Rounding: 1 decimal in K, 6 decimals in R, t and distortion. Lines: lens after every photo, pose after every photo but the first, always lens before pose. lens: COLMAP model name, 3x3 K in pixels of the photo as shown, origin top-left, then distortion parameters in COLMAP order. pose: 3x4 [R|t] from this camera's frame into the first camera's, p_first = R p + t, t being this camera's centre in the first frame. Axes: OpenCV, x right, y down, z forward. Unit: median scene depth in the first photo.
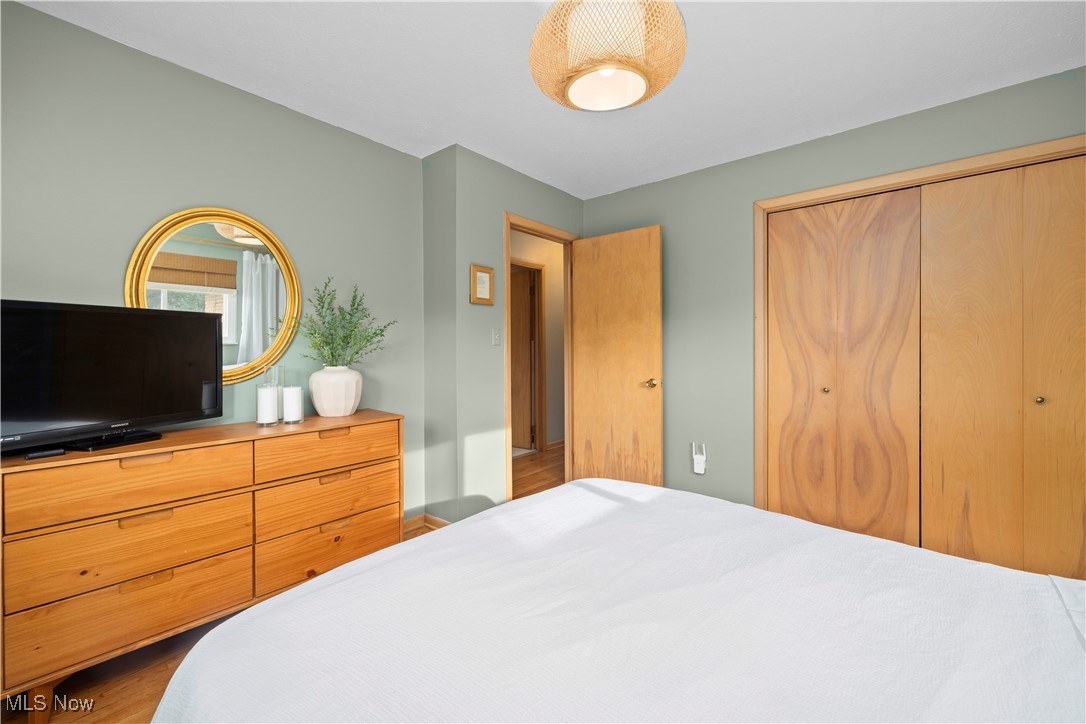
lens RADIAL K [[437.7, 0, 542.2], [0, 437.7, 346.0], [0, 0, 1]] dist [0.001950, -0.000097]
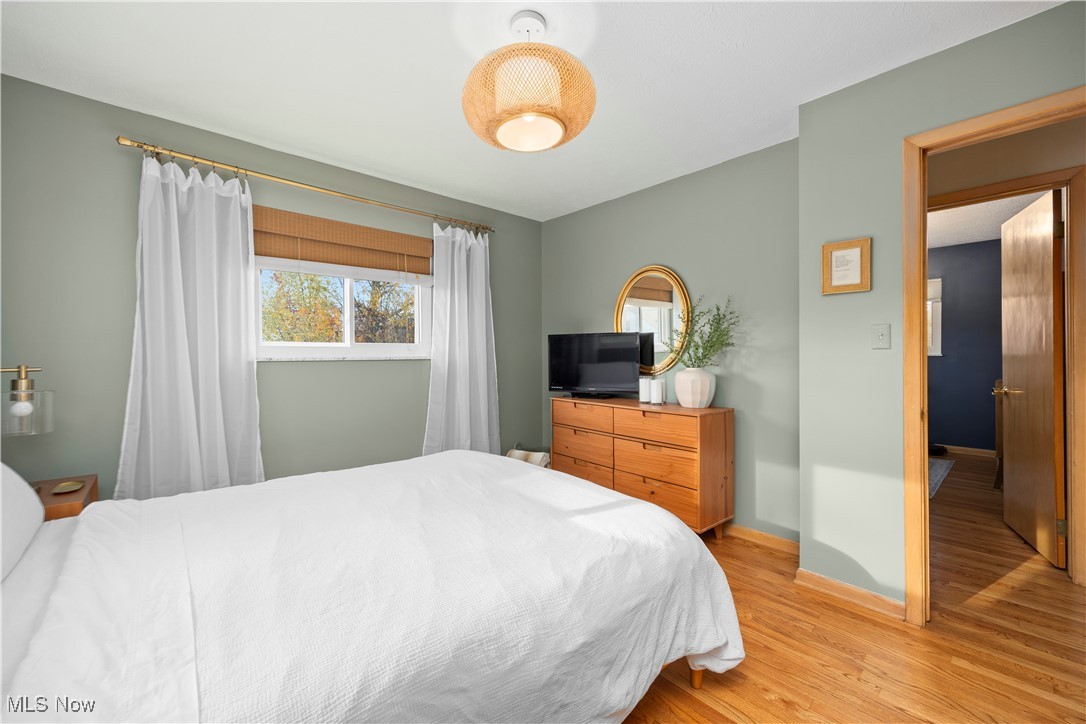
lens RADIAL K [[437.7, 0, 546.0], [0, 437.7, 358.4], [0, 0, 1]] dist [0.003625, 0.000157]
pose [[-0.124930, 0.018036, -0.992002, 0.903903], [0.002847, 0.999837, 0.017820, -0.002183], [0.992162, -0.000598, -0.124961, 0.829213]]
